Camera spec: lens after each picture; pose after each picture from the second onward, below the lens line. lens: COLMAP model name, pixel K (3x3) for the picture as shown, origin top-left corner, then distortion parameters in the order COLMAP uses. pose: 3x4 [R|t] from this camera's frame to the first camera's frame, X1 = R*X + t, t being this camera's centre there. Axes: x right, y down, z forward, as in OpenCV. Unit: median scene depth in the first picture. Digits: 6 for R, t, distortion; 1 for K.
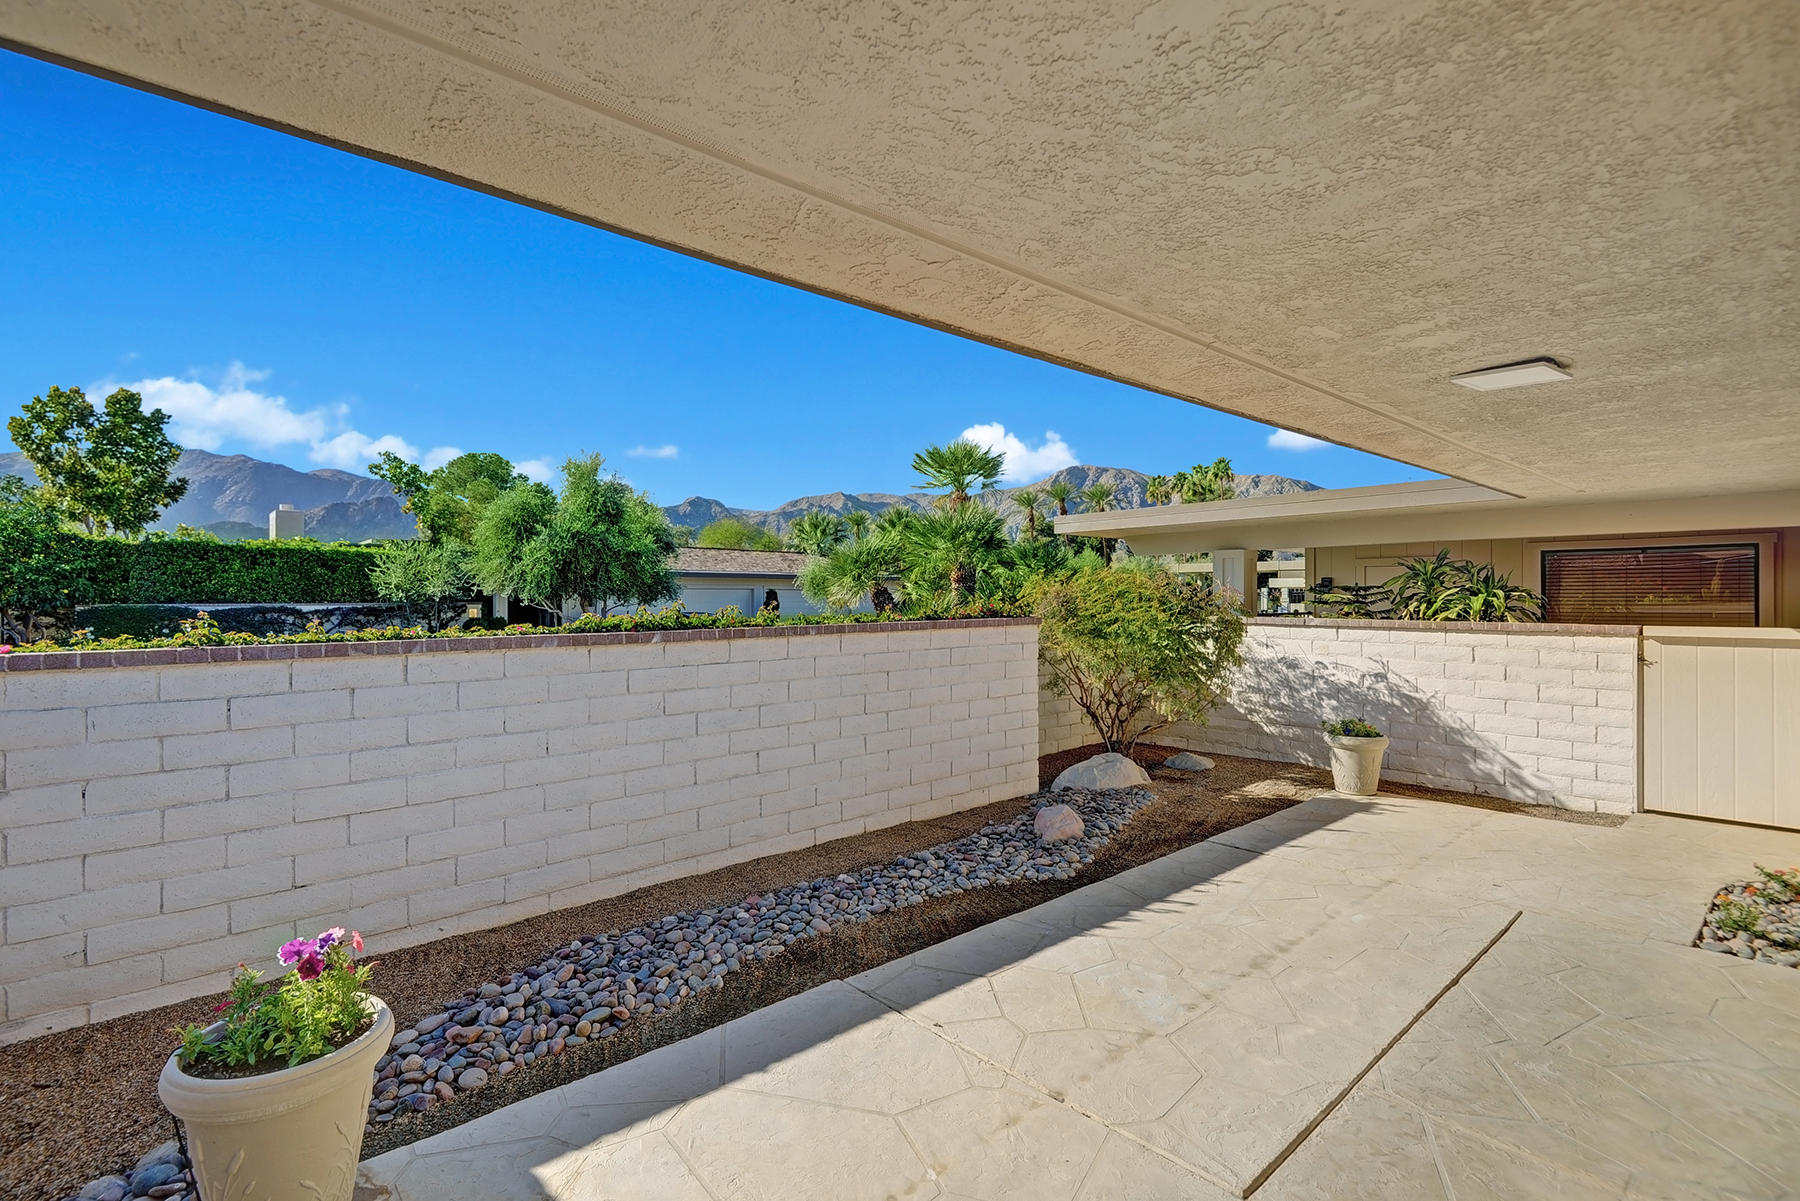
lens RADIAL K [[826.4, 0, 900.0], [0, 826.4, 600.5], [0, 0, 1]] dist [0.002851, 0.000370]
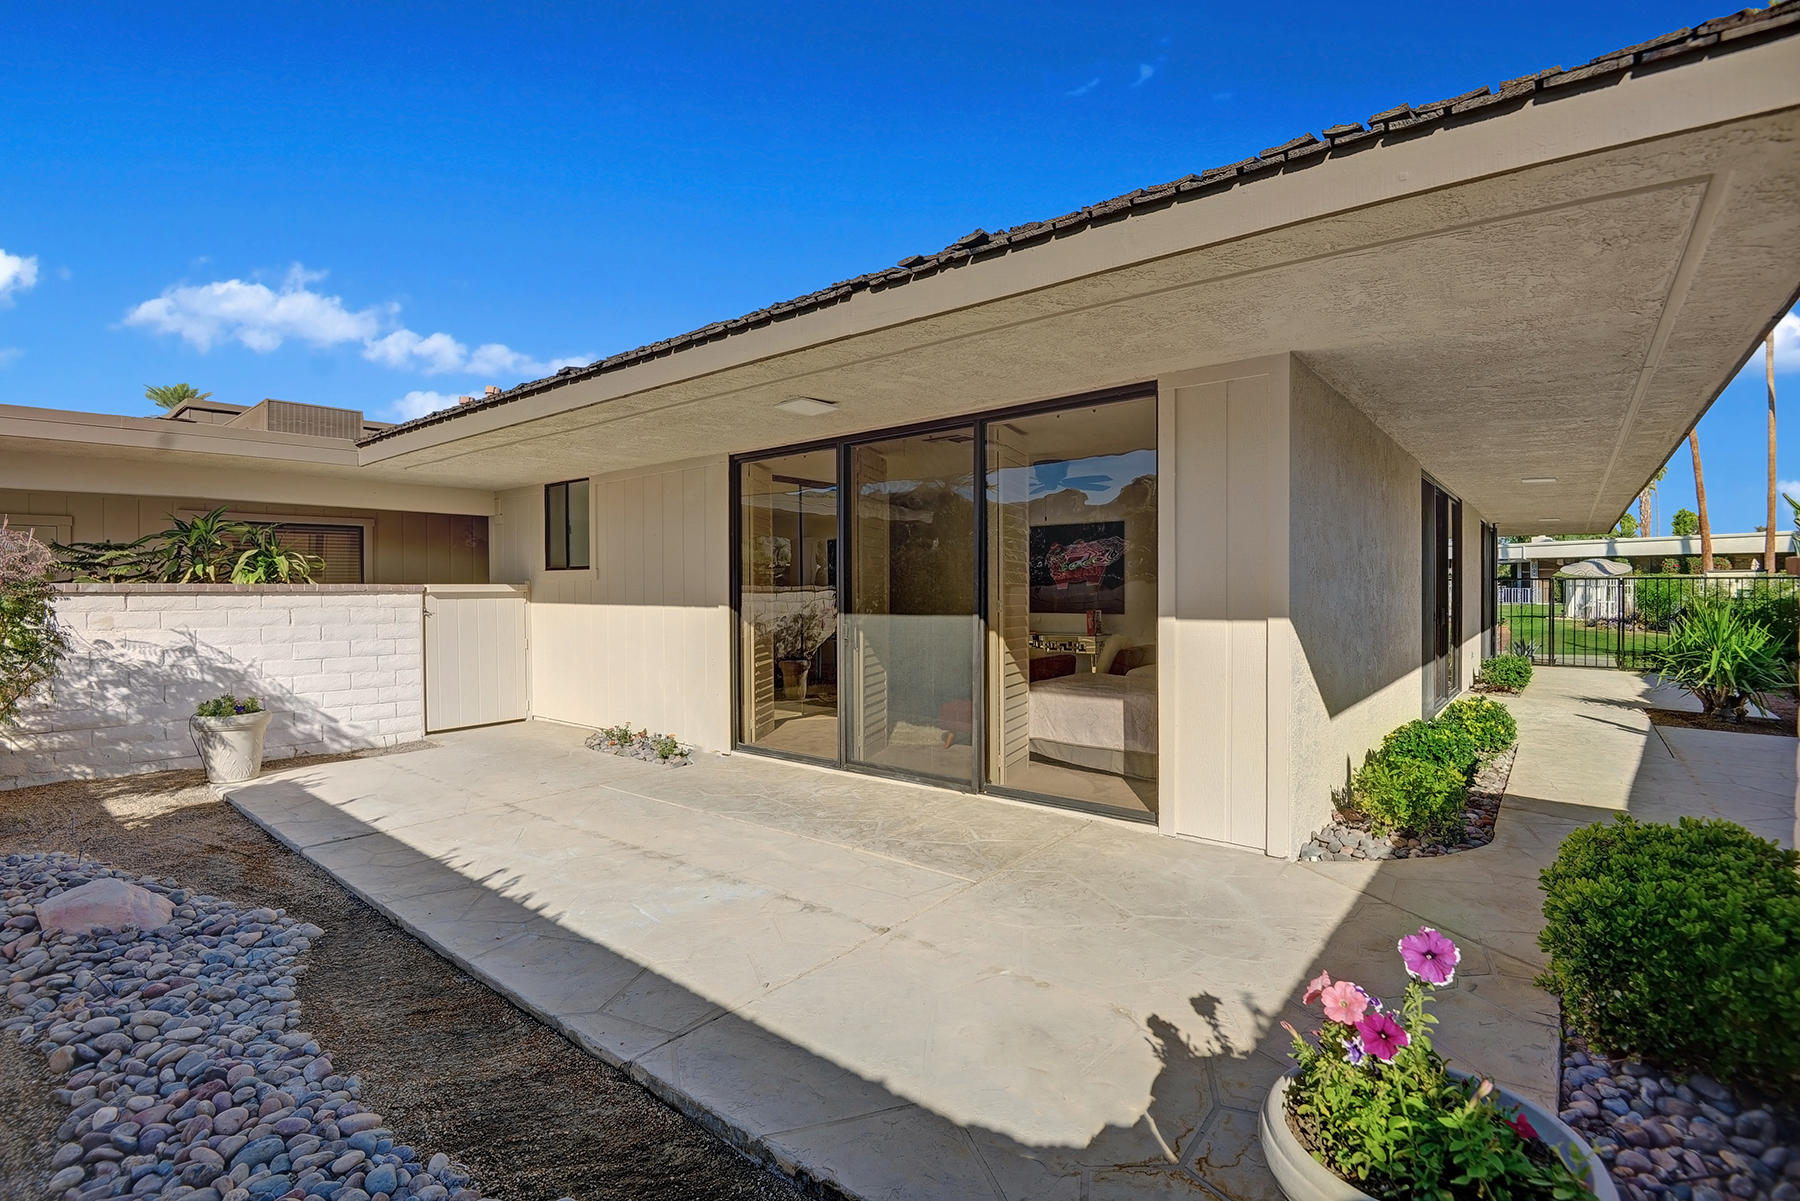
lens RADIAL K [[826.9, 0, 900.0], [0, 826.9, 600.5], [0, 0, 1]] dist [-0.001776, -0.035518]
pose [[-0.168901, -0.012571, 0.985553, -0.395551], [0.011709, 0.999823, 0.014759, 0.041517], [-0.985563, 0.014033, -0.168724, 0.468648]]
